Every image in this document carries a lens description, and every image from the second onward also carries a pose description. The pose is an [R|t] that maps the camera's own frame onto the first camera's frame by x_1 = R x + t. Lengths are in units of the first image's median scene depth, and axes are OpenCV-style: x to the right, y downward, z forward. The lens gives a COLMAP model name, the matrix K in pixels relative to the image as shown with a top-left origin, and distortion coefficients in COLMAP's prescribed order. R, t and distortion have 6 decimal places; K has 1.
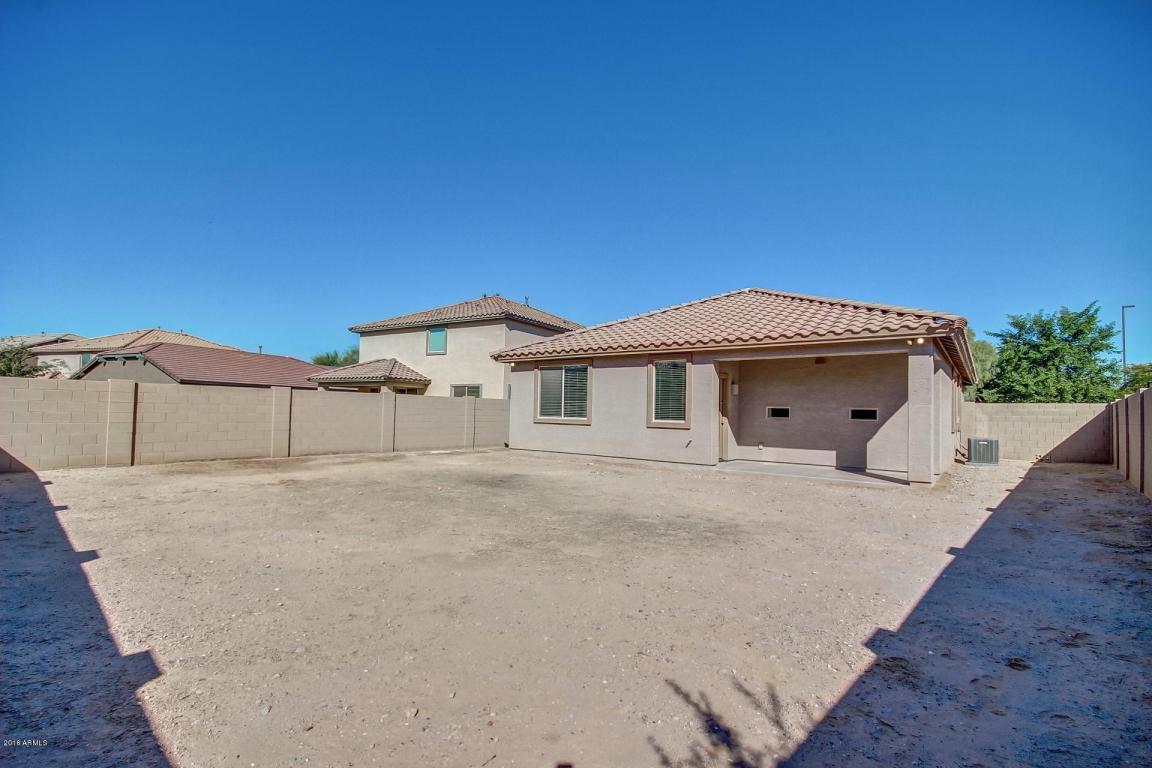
lens RADIAL K [[525.2, 0, 578.4], [0, 525.2, 385.1], [0, 0, 1]] dist [-0.025260, 0.000315]
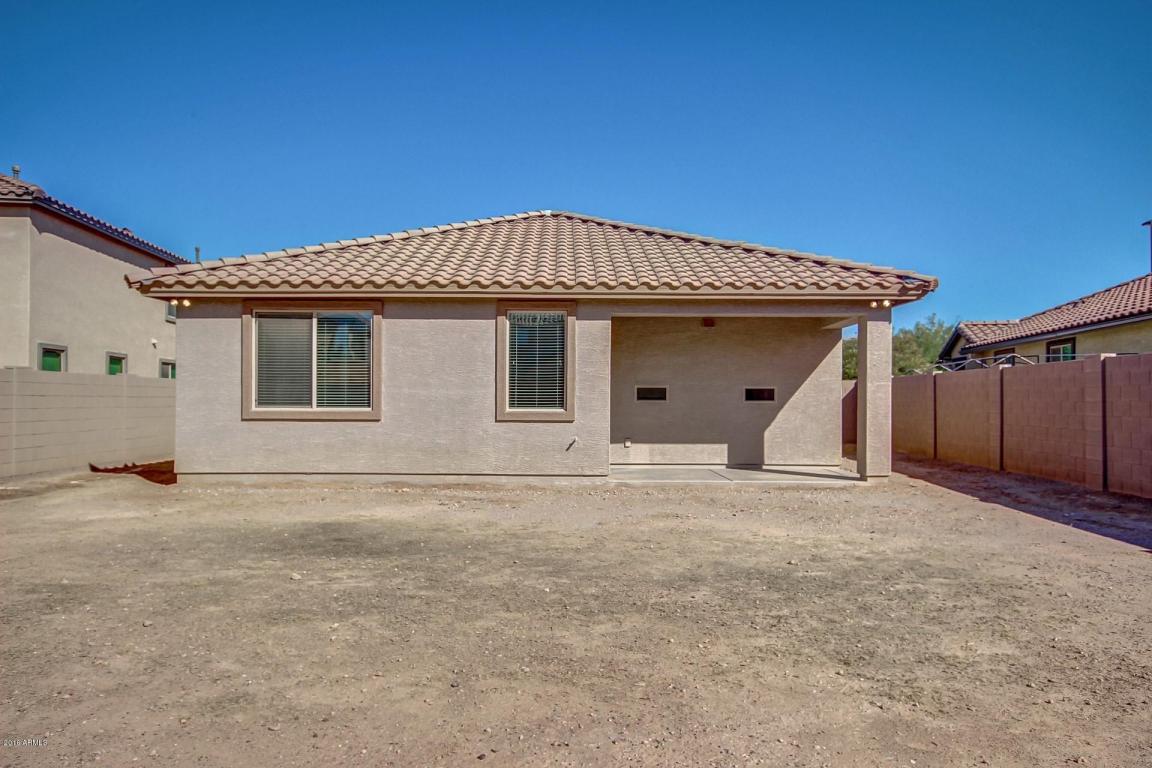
lens RADIAL K [[760.4, 0, 567.7], [0, 760.4, 381.7], [0, 0, 1]] dist [-0.001604, 0.001369]
pose [[0.795989, -0.004447, 0.605294, -0.330670], [-0.018673, 0.999317, 0.031898, 0.006002], [-0.605023, -0.036693, 0.795362, 0.257947]]
